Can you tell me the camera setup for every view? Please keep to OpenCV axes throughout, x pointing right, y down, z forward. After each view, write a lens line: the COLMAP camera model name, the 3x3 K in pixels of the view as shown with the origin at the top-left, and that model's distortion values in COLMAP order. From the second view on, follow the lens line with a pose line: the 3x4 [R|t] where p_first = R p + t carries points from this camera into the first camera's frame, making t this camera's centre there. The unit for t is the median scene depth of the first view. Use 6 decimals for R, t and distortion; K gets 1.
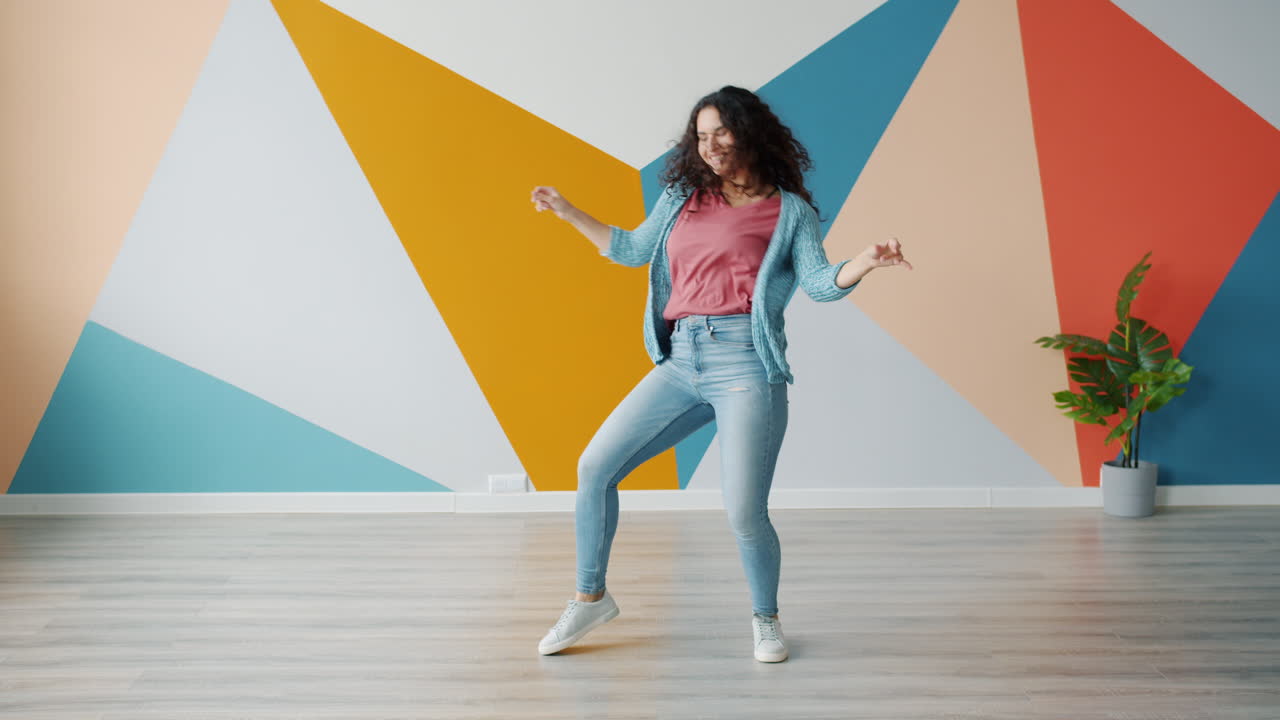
lens RADIAL K [[1740.1, 0, 640.0], [0, 1740.1, 360.0], [0, 0, 1]] dist [0.074062, 0.082634]
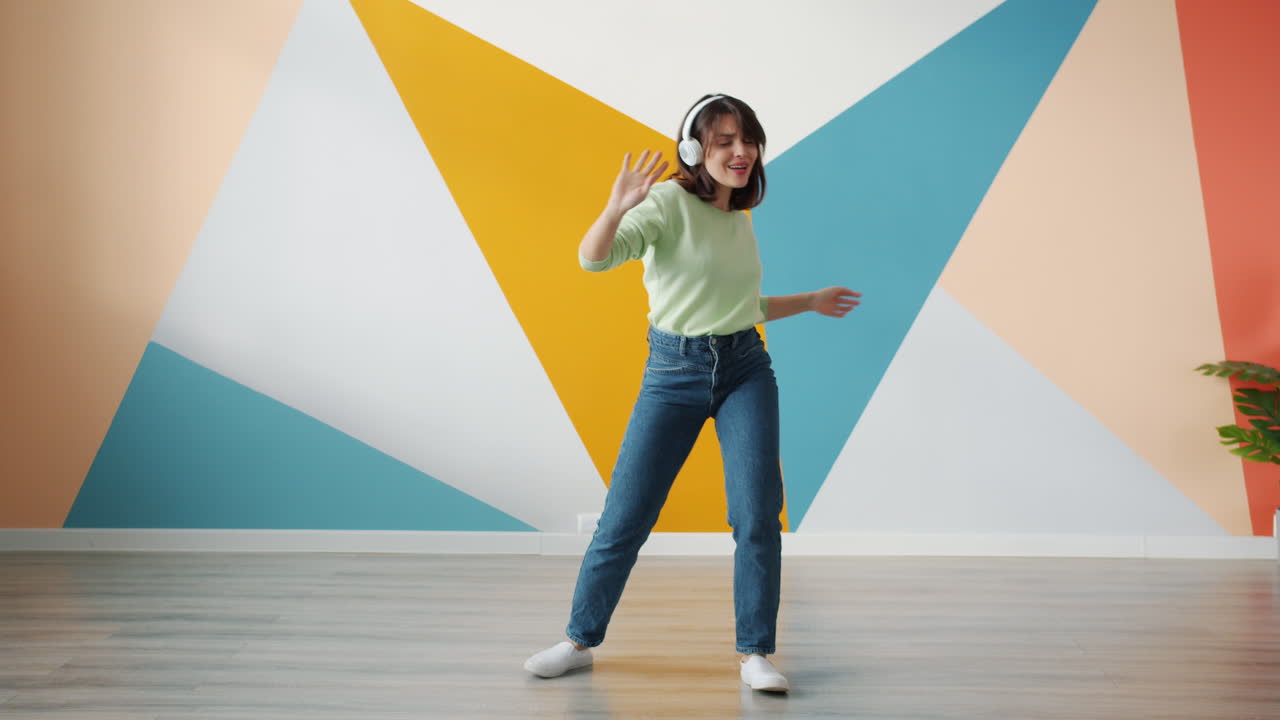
lens RADIAL K [[1726.9, 0, 640.0], [0, 1726.9, 360.0], [0, 0, 1]] dist [0.081952, 0.047849]
pose [[0.996683, 0.003330, -0.081316, 0.018711], [-0.006814, 0.999069, -0.042606, 0.024609], [0.081098, 0.043019, 0.995777, 0.103821]]
